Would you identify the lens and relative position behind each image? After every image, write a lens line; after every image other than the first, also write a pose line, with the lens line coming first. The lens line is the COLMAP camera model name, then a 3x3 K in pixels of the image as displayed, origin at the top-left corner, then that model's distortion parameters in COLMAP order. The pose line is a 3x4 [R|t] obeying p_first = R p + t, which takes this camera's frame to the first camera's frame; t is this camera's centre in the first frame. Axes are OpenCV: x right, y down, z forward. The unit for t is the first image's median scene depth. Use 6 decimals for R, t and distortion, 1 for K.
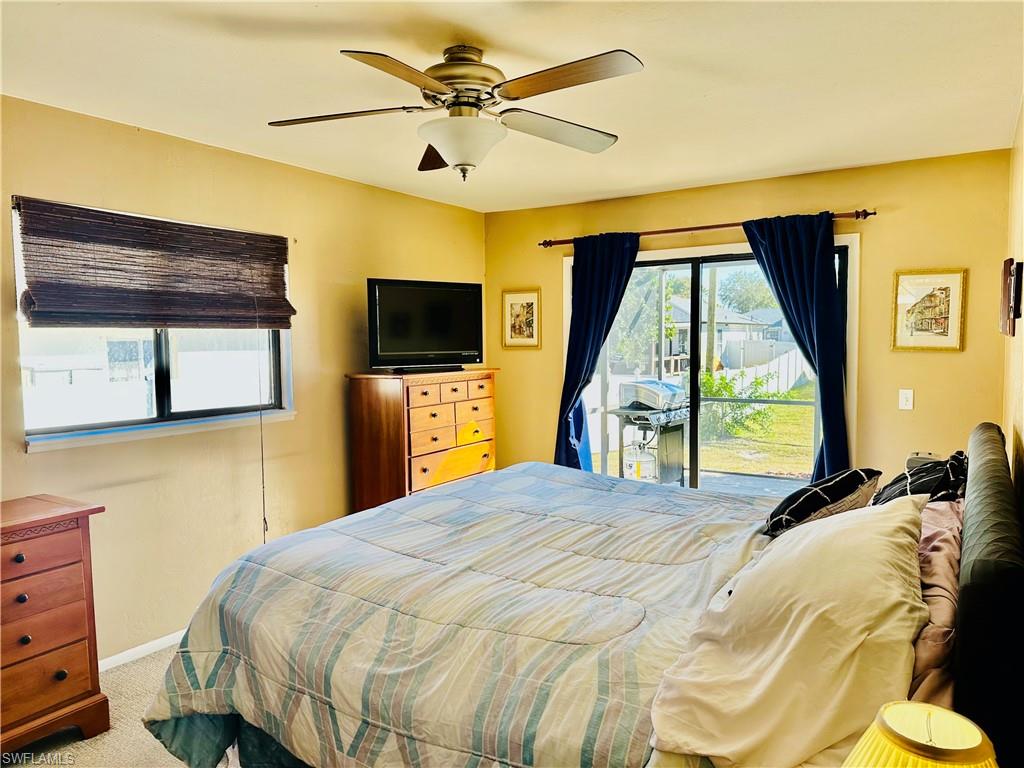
lens RADIAL K [[682.5, 0, 512.2], [0, 682.5, 413.9], [0, 0, 1]] dist [0.005812, -0.001145]
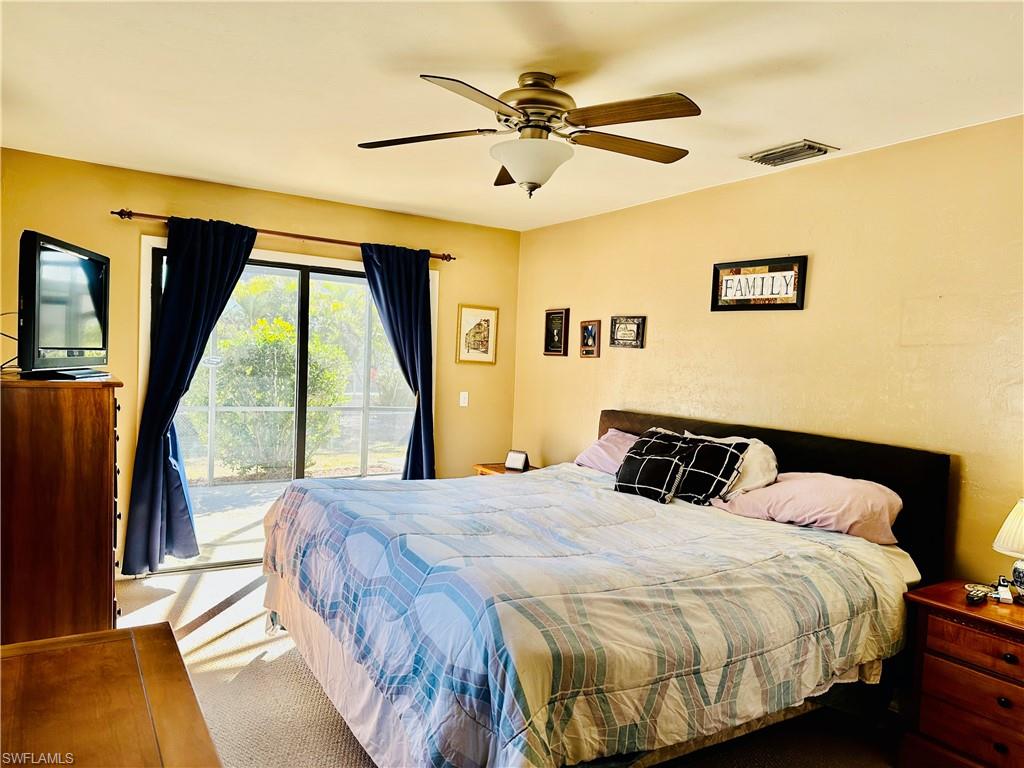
lens RADIAL K [[714.5, 0, 512.0], [0, 714.5, 384.0], [0, 0, 1]] dist [0.013121, 0.000413]
pose [[0.415876, -0.003115, 0.909416, -0.659317], [0.049564, 0.998586, -0.019245, -0.020627], [-0.908070, 0.053077, 0.415442, 0.336593]]
